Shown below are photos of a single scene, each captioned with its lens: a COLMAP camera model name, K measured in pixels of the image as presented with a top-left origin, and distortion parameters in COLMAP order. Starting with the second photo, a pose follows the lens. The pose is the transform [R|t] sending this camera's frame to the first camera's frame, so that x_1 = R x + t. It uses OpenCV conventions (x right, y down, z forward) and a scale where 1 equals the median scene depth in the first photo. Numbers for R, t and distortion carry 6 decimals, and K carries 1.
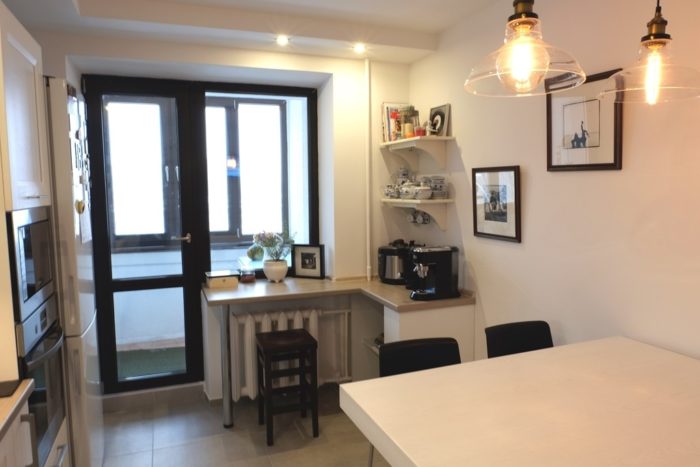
lens RADIAL K [[500.6, 0, 350.5], [0, 500.6, 223.3], [0, 0, 1]] dist [0.001550, 0.001132]
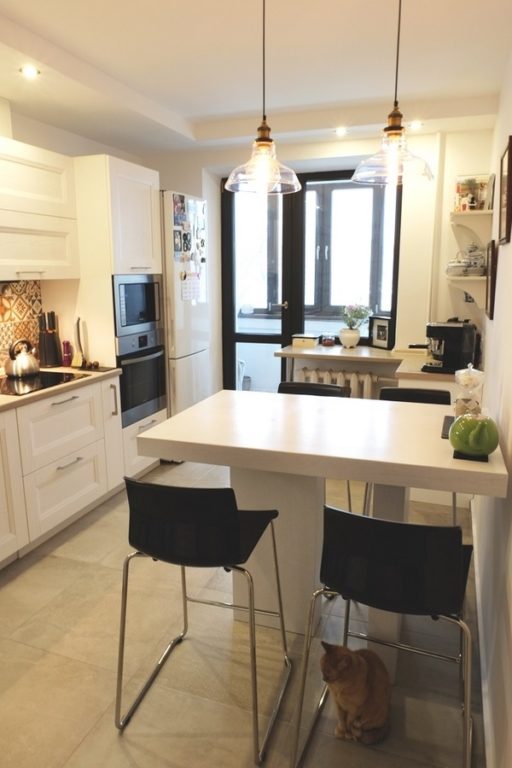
lens RADIAL K [[534.3, 0, 256.0], [0, 534.3, 384.0], [0, 0, 1]] dist [-0.003851, 0.000100]
pose [[0.762554, 0.142680, -0.630994, 0.492227], [-0.051775, 0.985707, 0.160318, 0.013030], [0.644849, -0.089582, 0.759042, -0.083423]]
